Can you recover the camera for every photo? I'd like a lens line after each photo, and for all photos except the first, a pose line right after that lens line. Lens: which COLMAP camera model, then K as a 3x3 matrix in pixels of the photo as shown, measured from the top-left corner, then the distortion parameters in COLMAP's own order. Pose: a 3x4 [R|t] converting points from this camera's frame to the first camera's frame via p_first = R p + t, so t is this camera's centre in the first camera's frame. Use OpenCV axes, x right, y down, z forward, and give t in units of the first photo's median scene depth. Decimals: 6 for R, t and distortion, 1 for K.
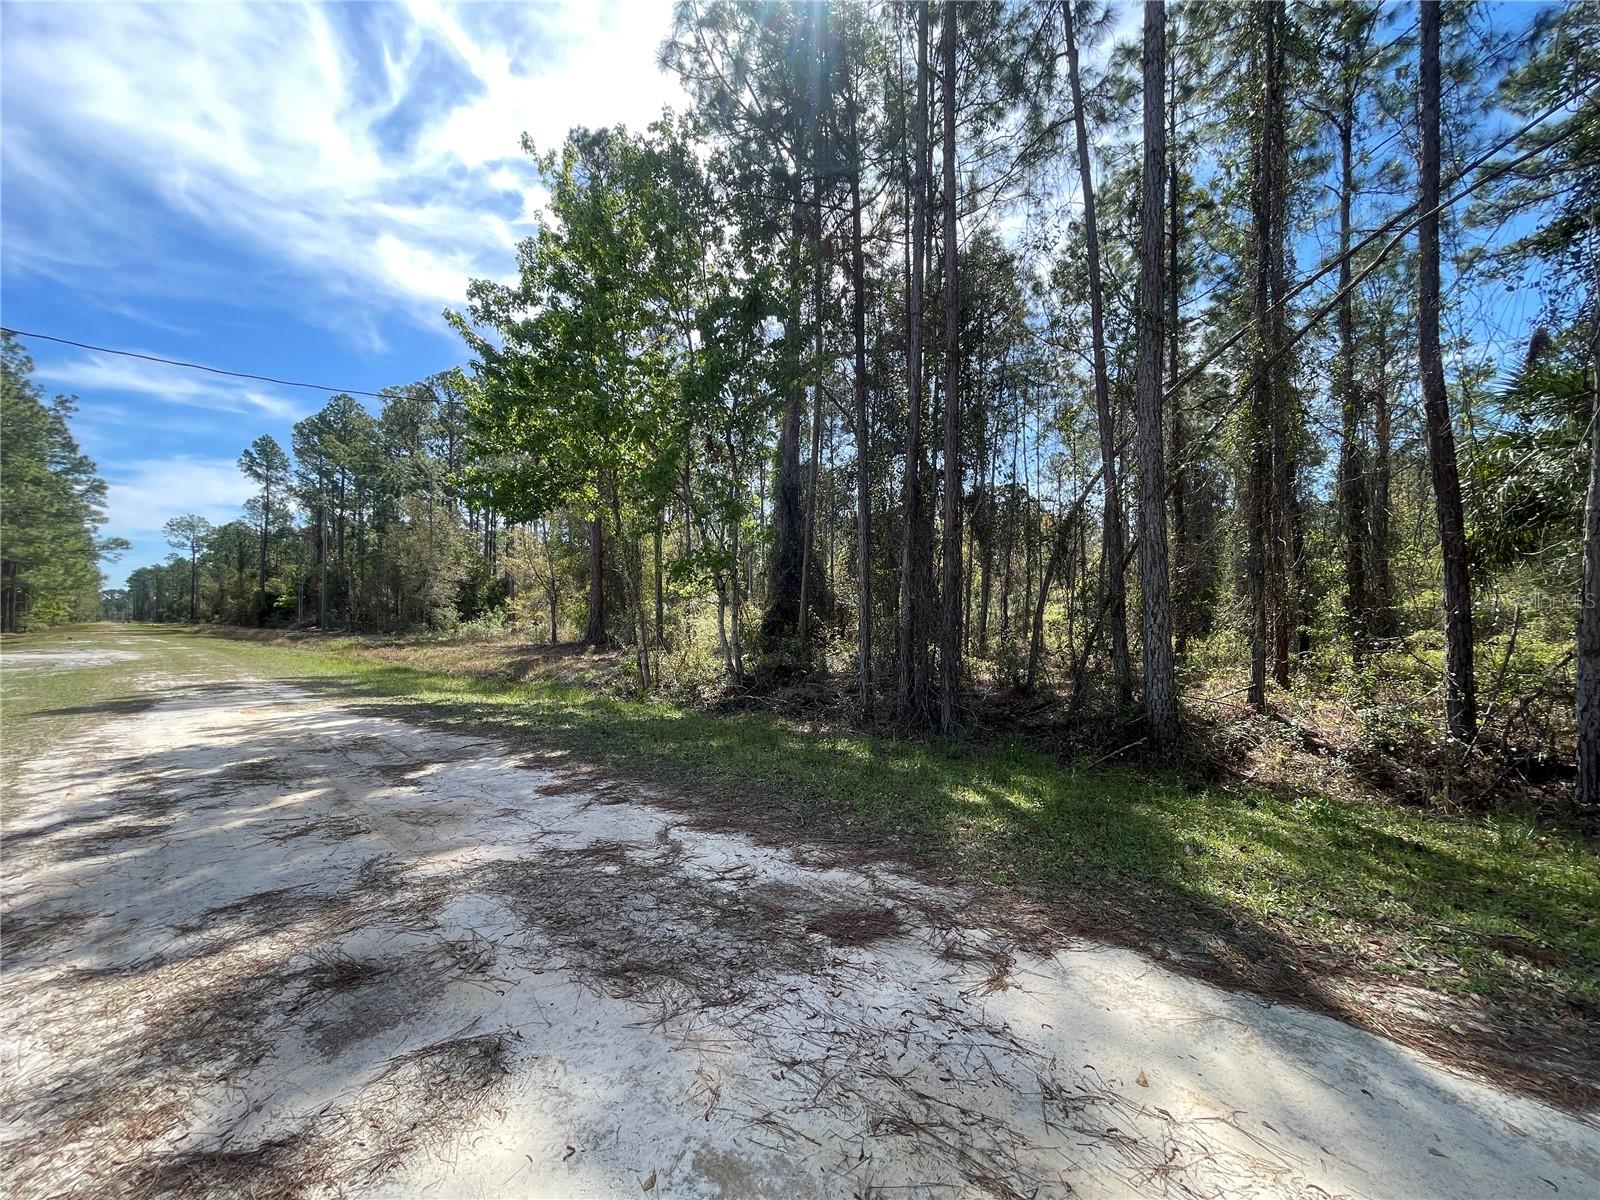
lens RADIAL K [[643.7, 0, 800.1], [0, 643.7, 592.9], [0, 0, 1]] dist [0.011685, 0.000201]
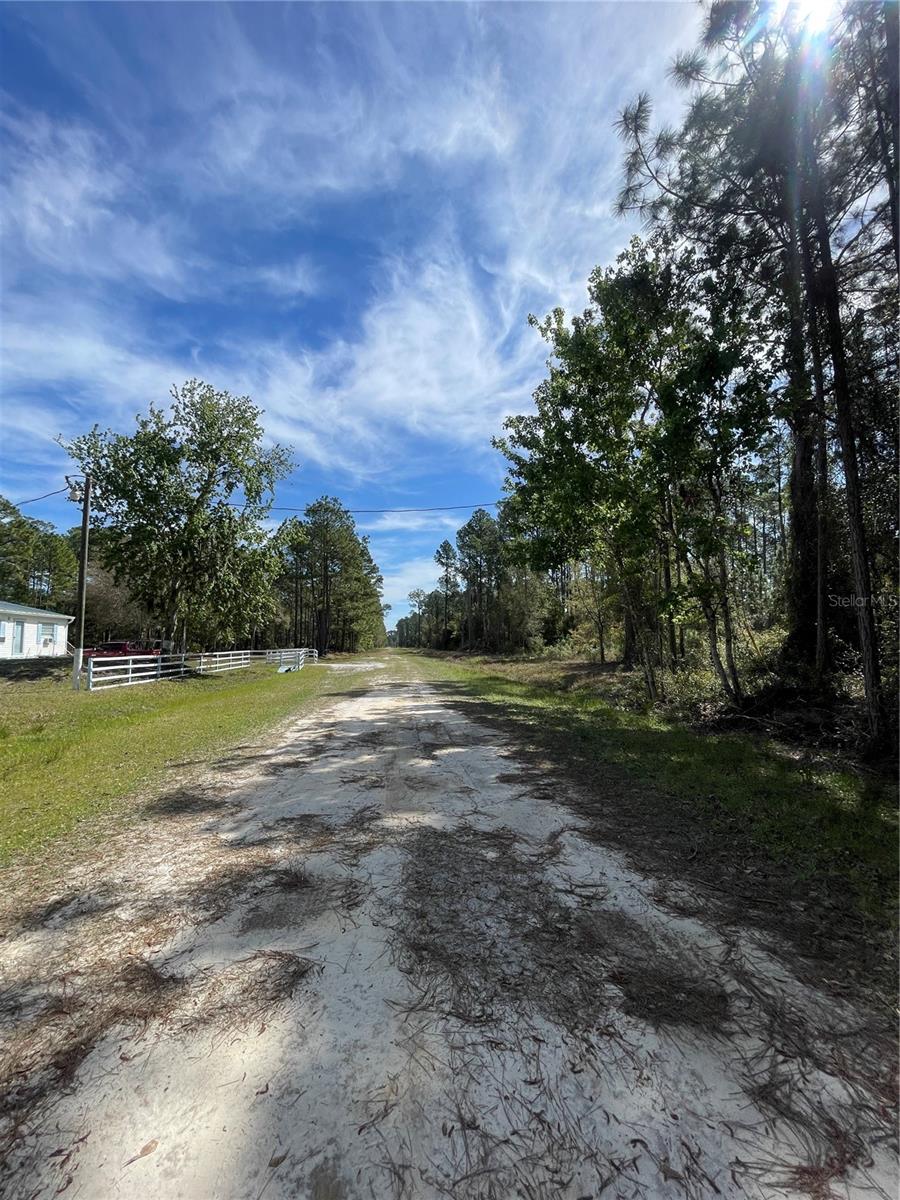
lens RADIAL K [[482.9, 0, 450.0], [0, 482.9, 600.0], [0, 0, 1]] dist [-0.000527, 0.003951]
pose [[0.763448, -0.069276, -0.642143, 0.230021], [0.038518, 0.997345, -0.061802, -0.004106], [0.644719, 0.022449, 0.764090, 0.194149]]
